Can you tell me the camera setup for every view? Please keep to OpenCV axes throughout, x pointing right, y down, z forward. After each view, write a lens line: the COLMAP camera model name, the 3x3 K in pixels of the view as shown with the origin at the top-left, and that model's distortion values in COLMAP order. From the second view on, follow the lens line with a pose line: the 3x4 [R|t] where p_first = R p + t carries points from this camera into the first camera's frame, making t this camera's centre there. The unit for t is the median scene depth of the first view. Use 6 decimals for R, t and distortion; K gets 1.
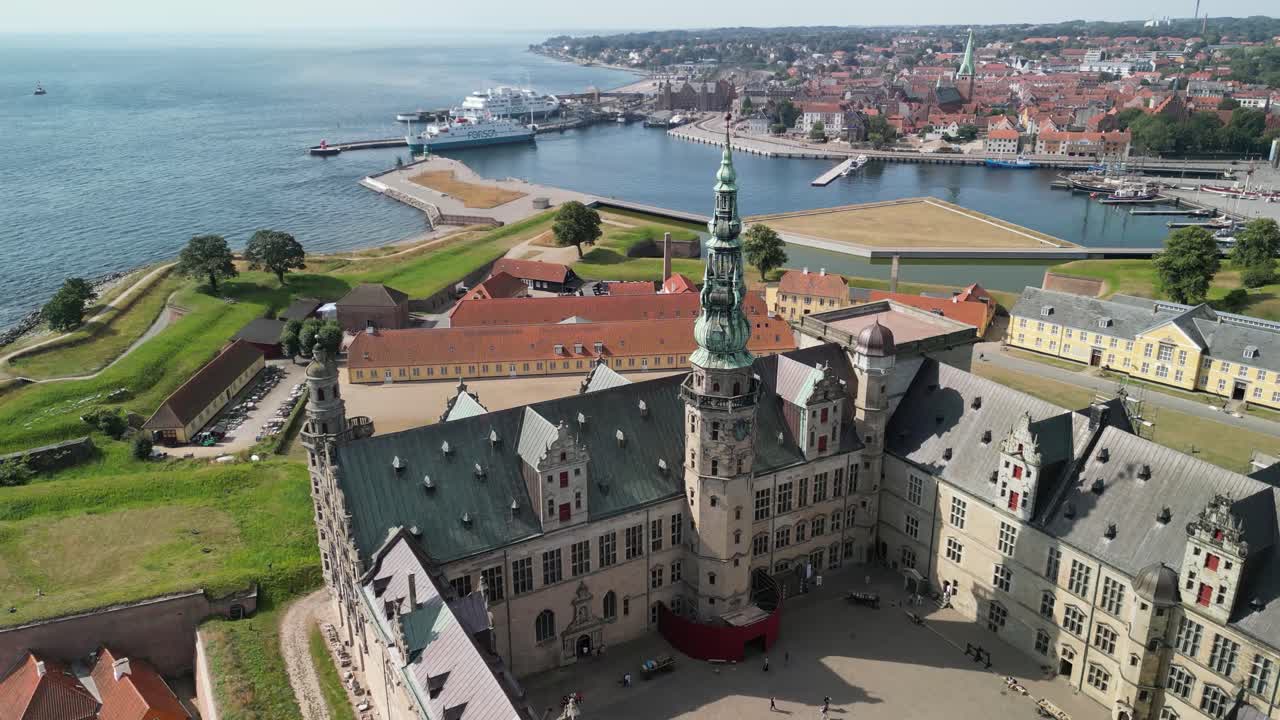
lens RADIAL K [[908.1, 0, 640.0], [0, 908.1, 360.0], [0, 0, 1]] dist [0.052560, -0.005220]
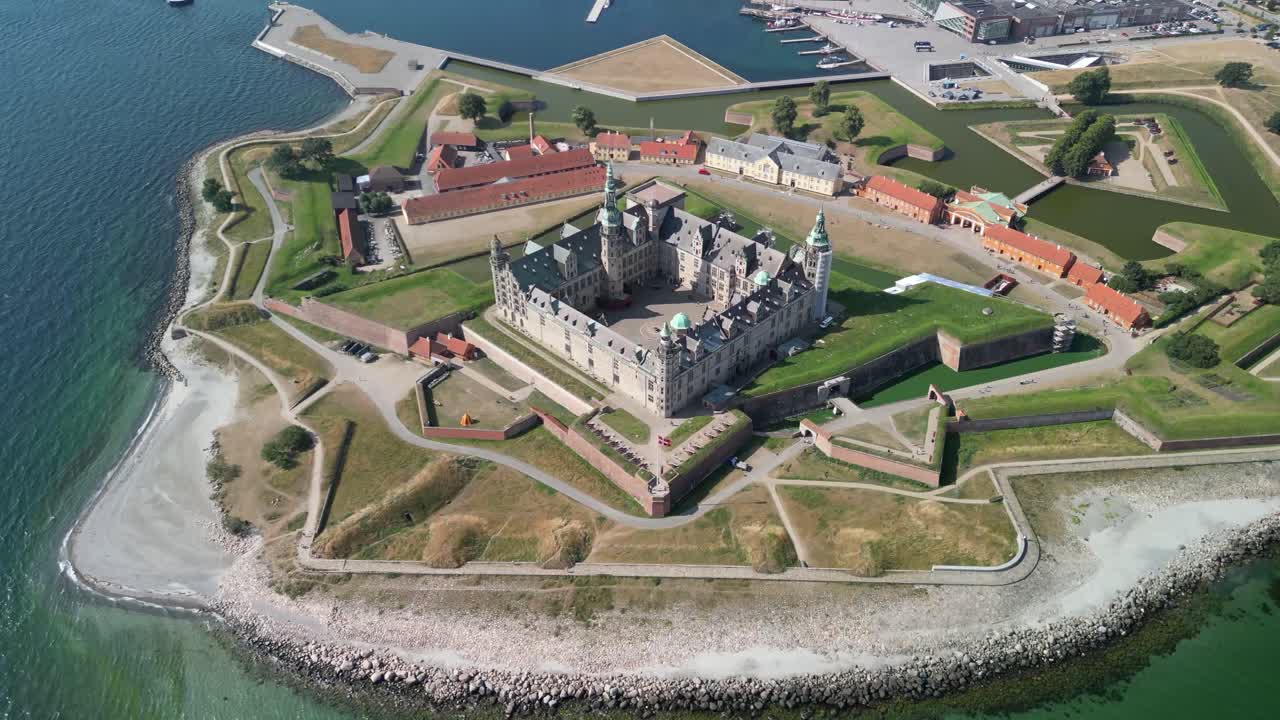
lens RADIAL K [[908.1, 0, 640.0], [0, 908.1, 360.0], [0, 0, 1]] dist [0.052560, -0.005220]
pose [[0.960387, -0.161049, 0.227421, -0.565812], [0.086938, 0.948517, 0.304561, -0.461970], [-0.264762, -0.272725, 0.924945, -1.958772]]
